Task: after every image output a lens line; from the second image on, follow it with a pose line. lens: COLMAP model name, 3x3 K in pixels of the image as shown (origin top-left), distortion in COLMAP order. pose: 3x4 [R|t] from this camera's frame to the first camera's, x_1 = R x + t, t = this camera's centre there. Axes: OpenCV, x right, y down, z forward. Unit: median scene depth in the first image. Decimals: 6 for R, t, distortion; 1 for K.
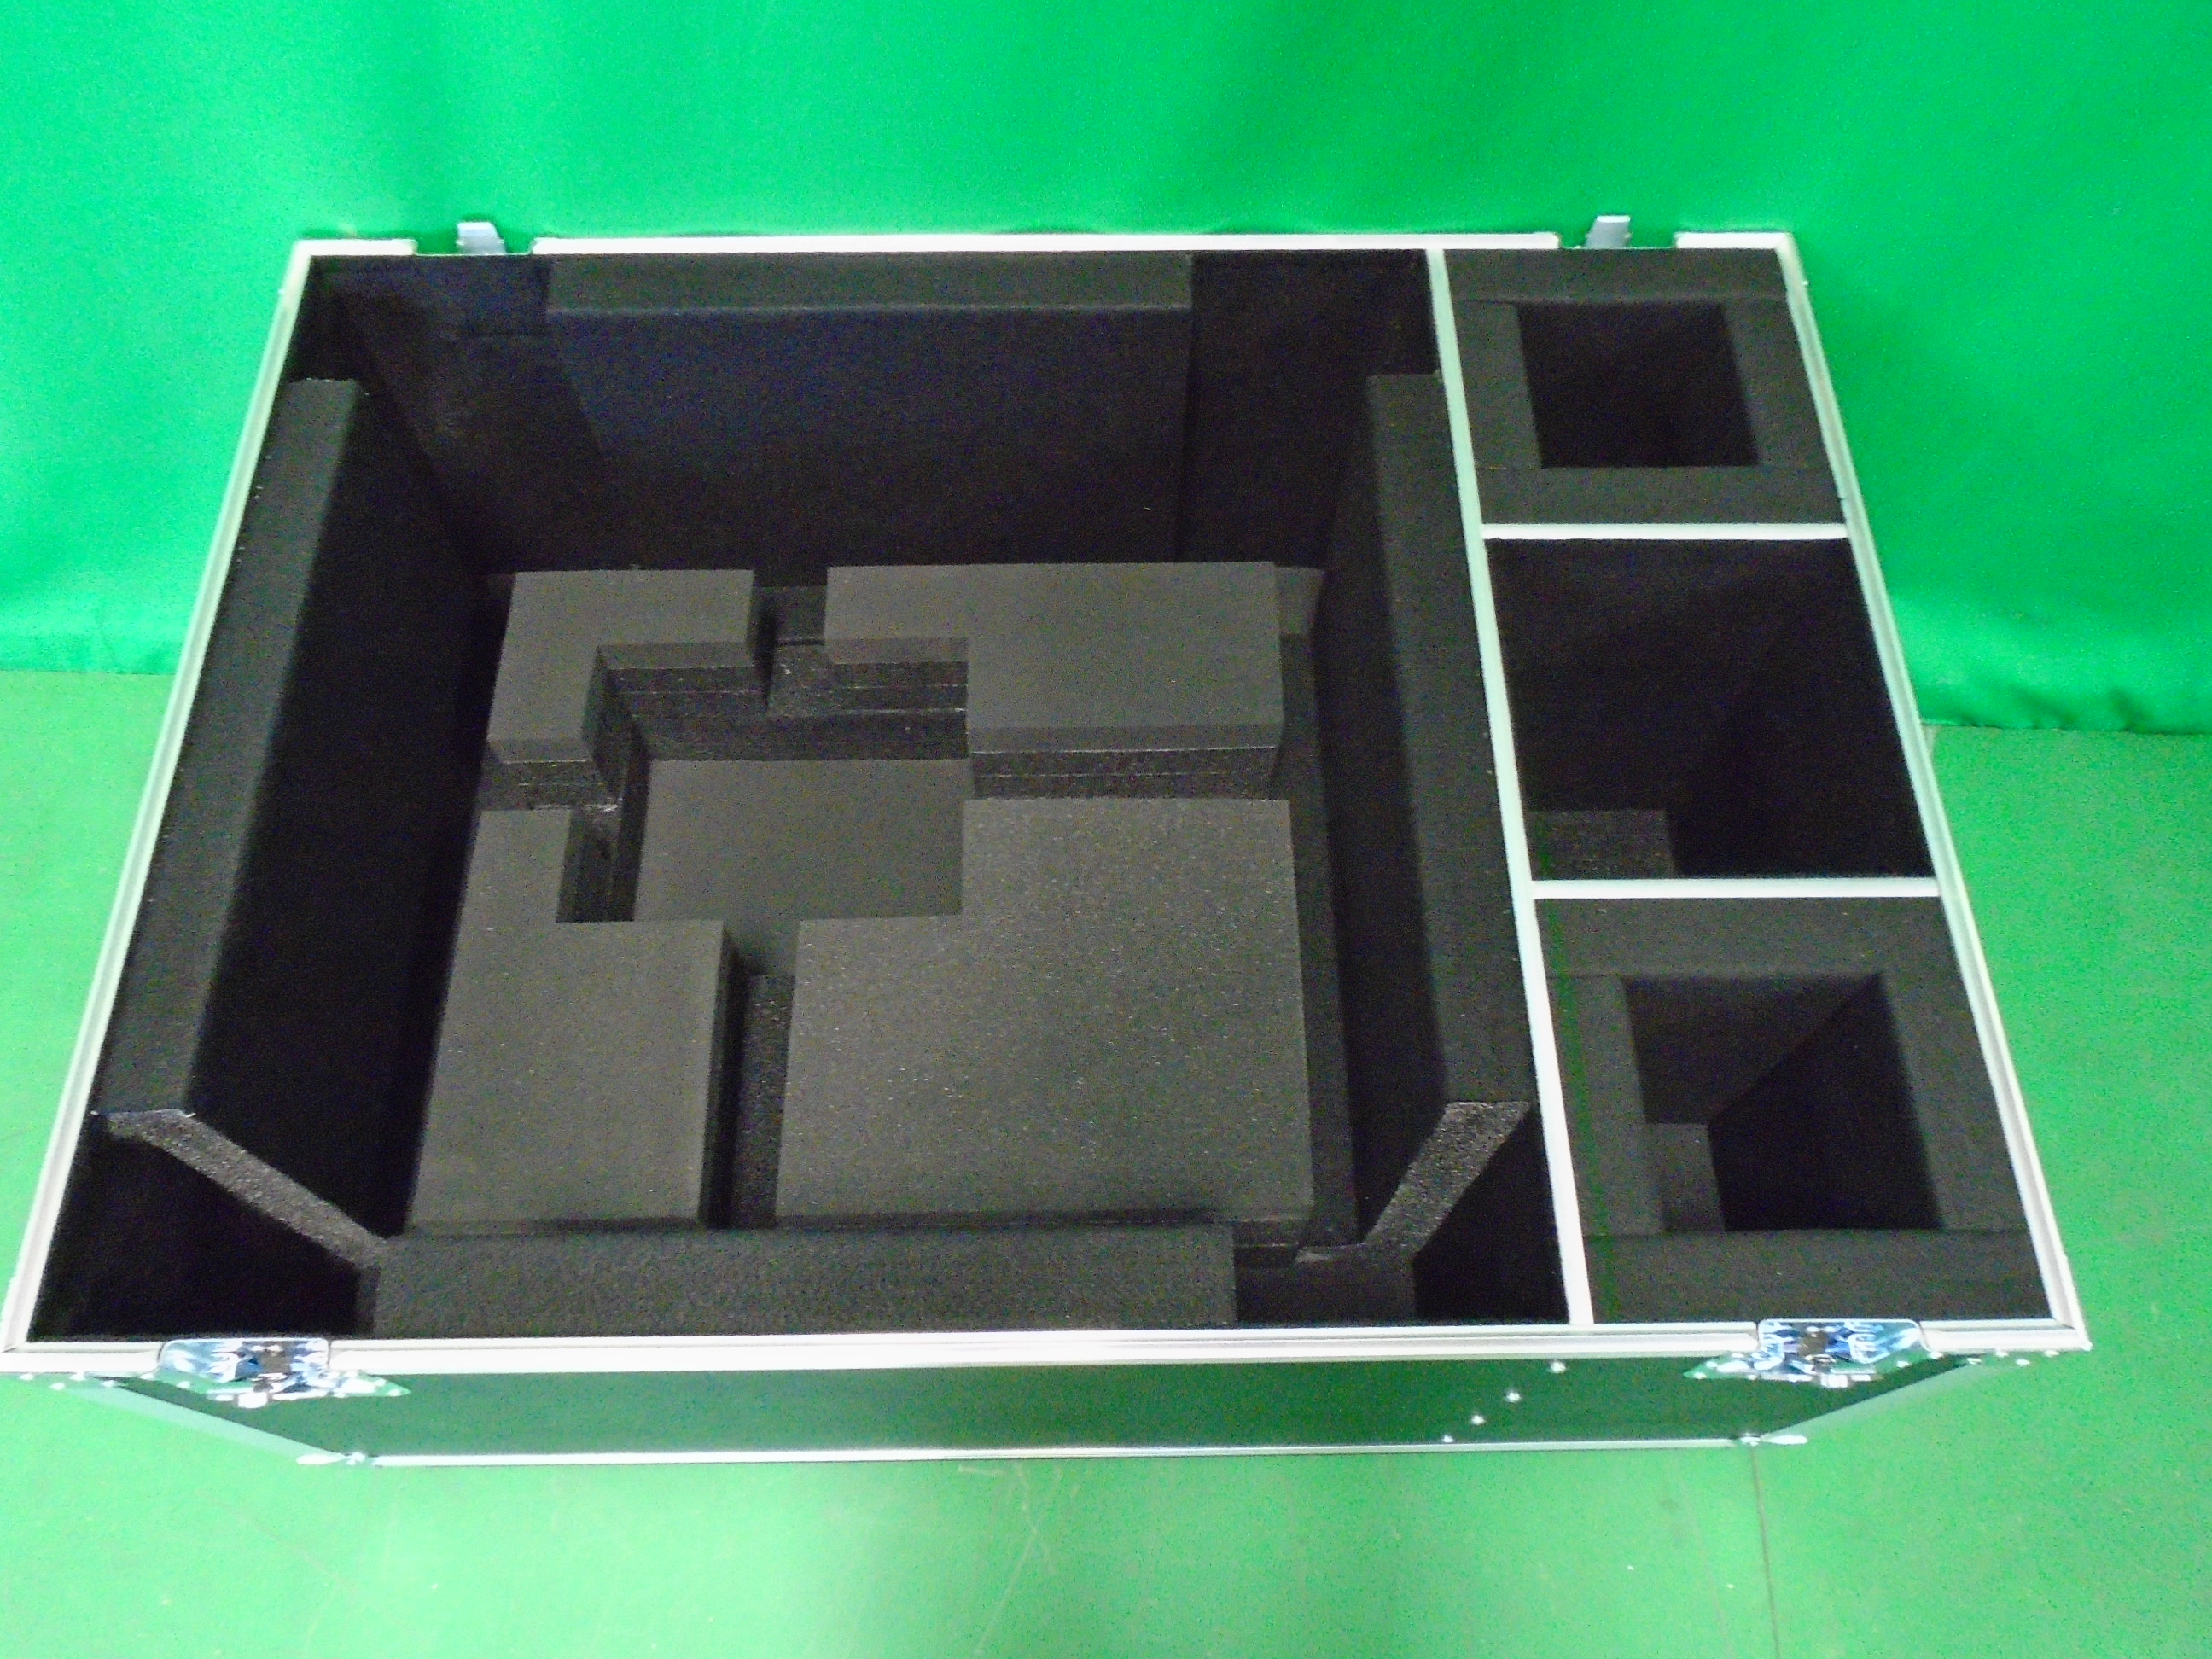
lens RADIAL K [[1680.5, 0, 1106.0], [0, 1680.5, 829.5], [0, 0, 1]] dist [-0.049152, -0.000824]
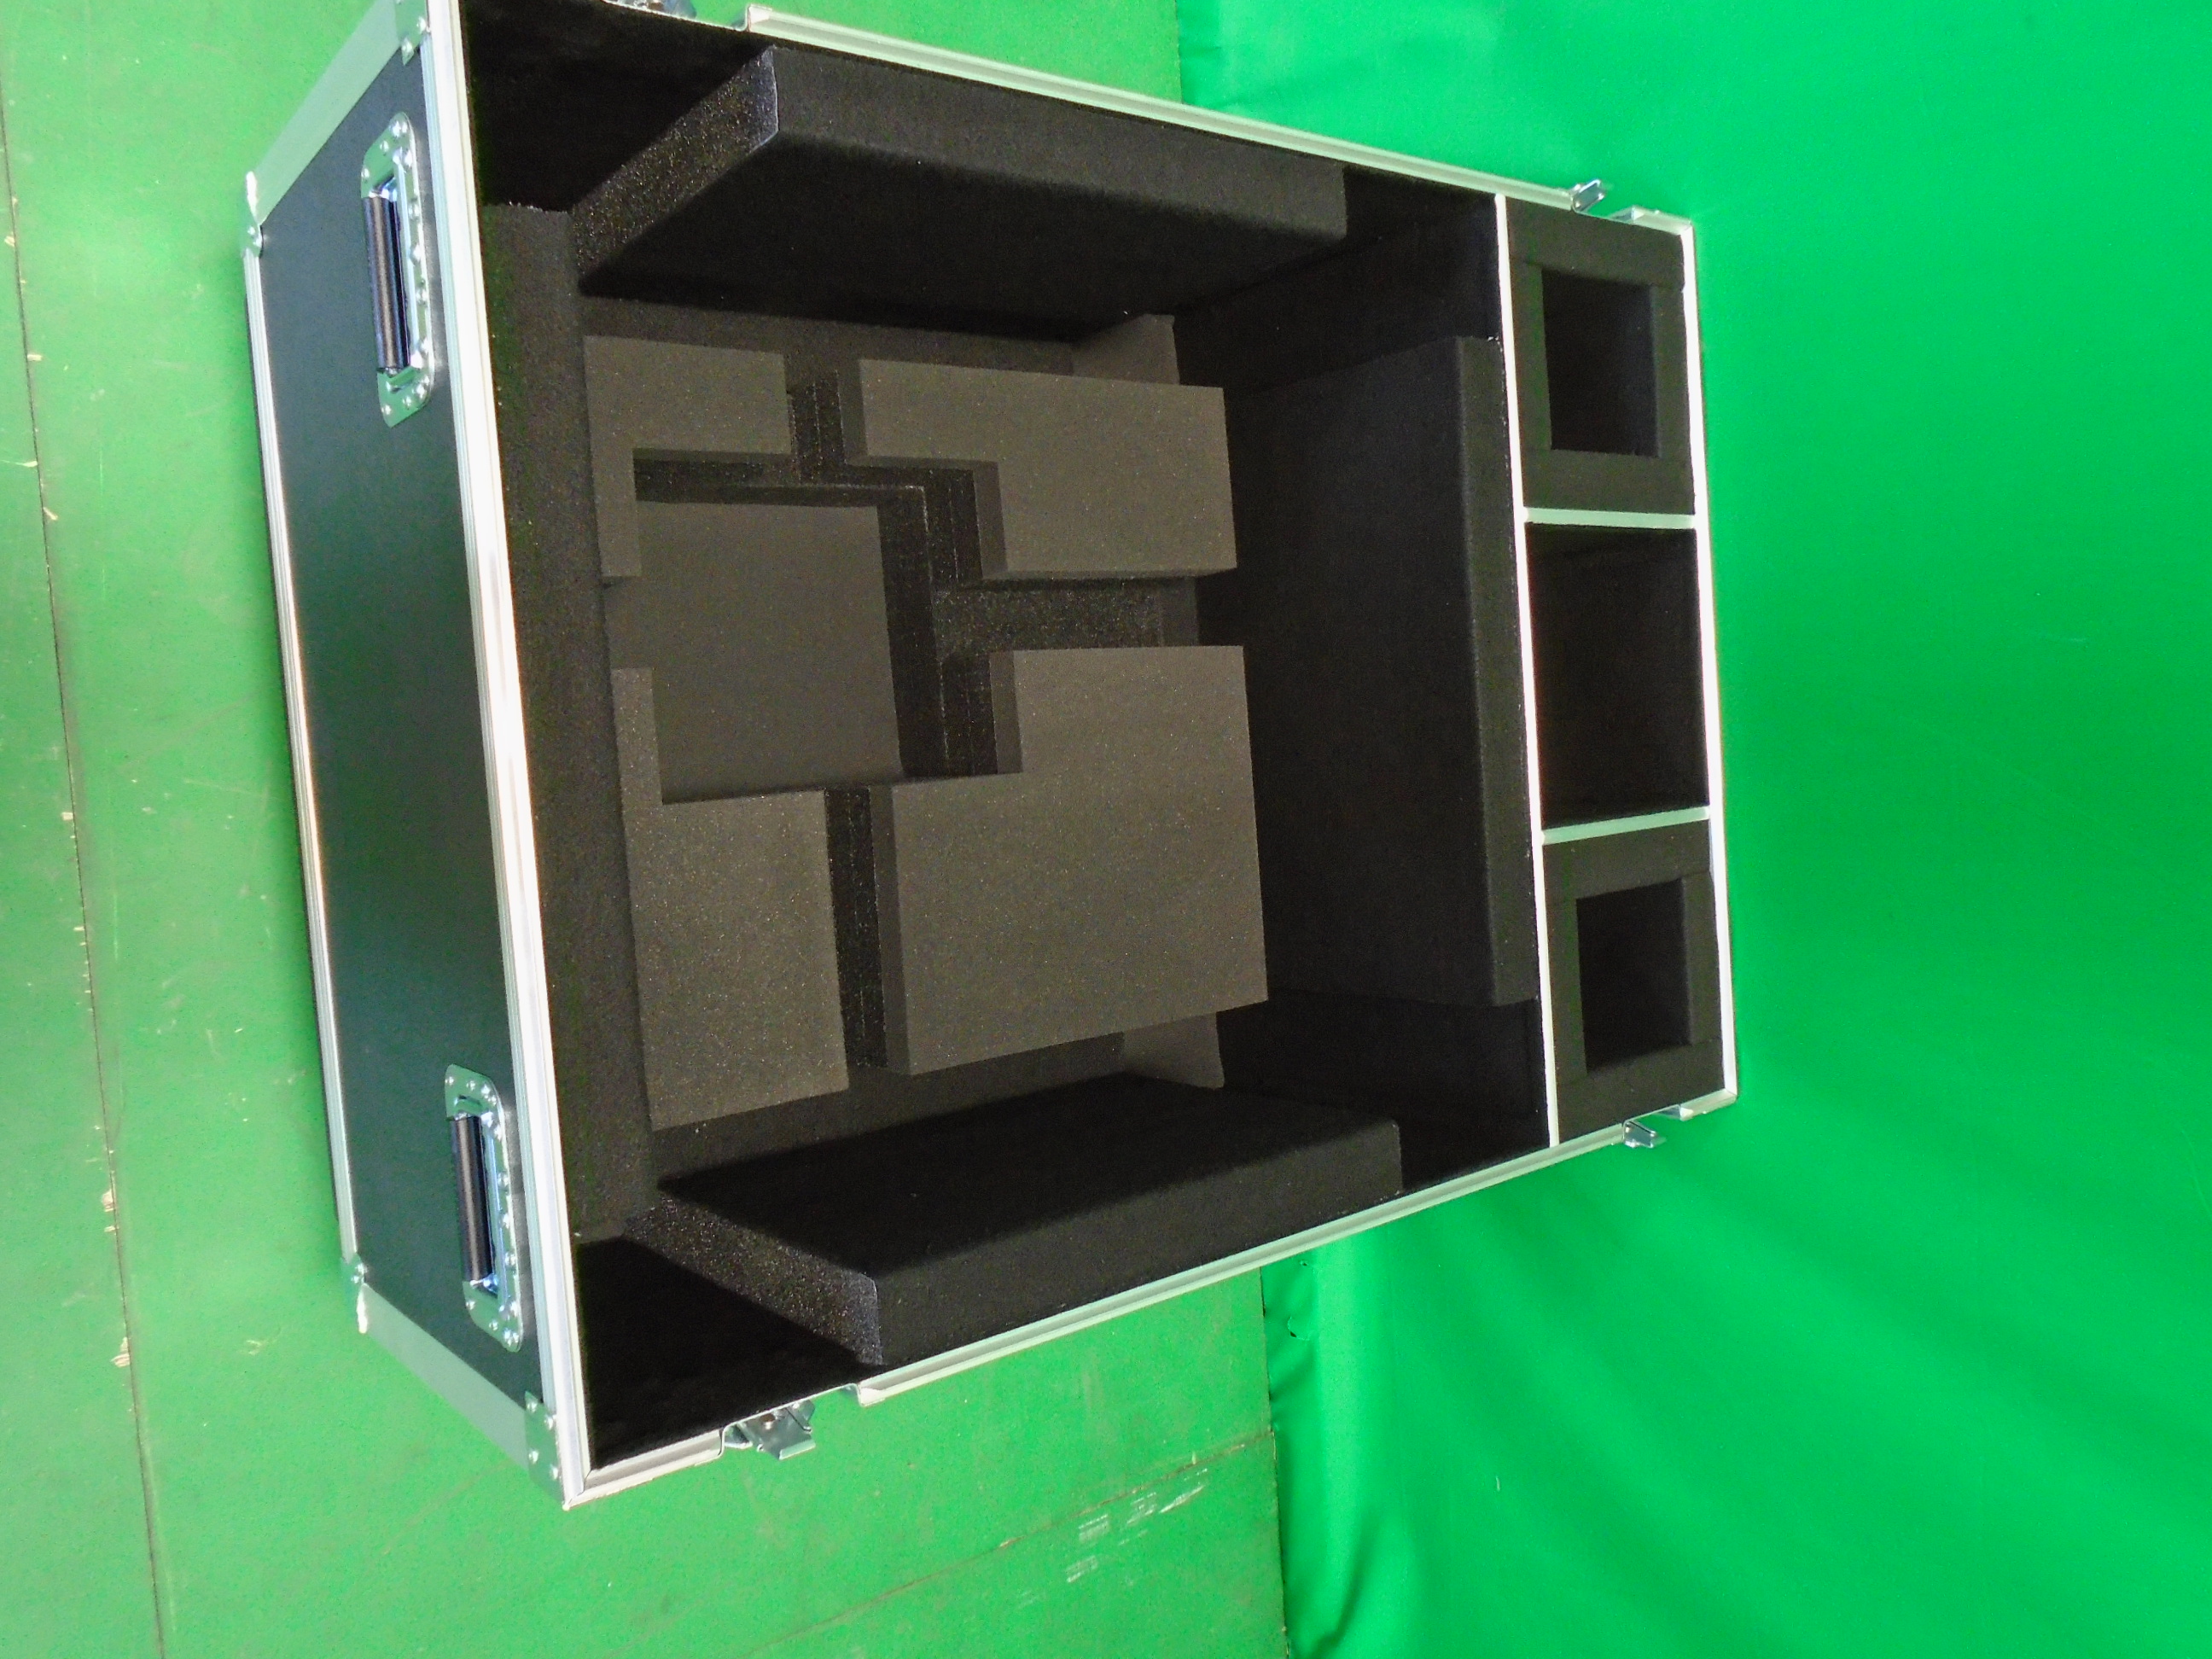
lens RADIAL K [[1680.5, 0, 1106.0], [0, 1680.5, 829.5], [0, 0, 1]] dist [-0.049152, -0.000824]
pose [[0.785001, -0.080931, 0.614185, -0.743683], [-0.226283, 0.885464, 0.405894, -0.381990], [-0.576688, -0.457606, 0.676777, 0.232646]]
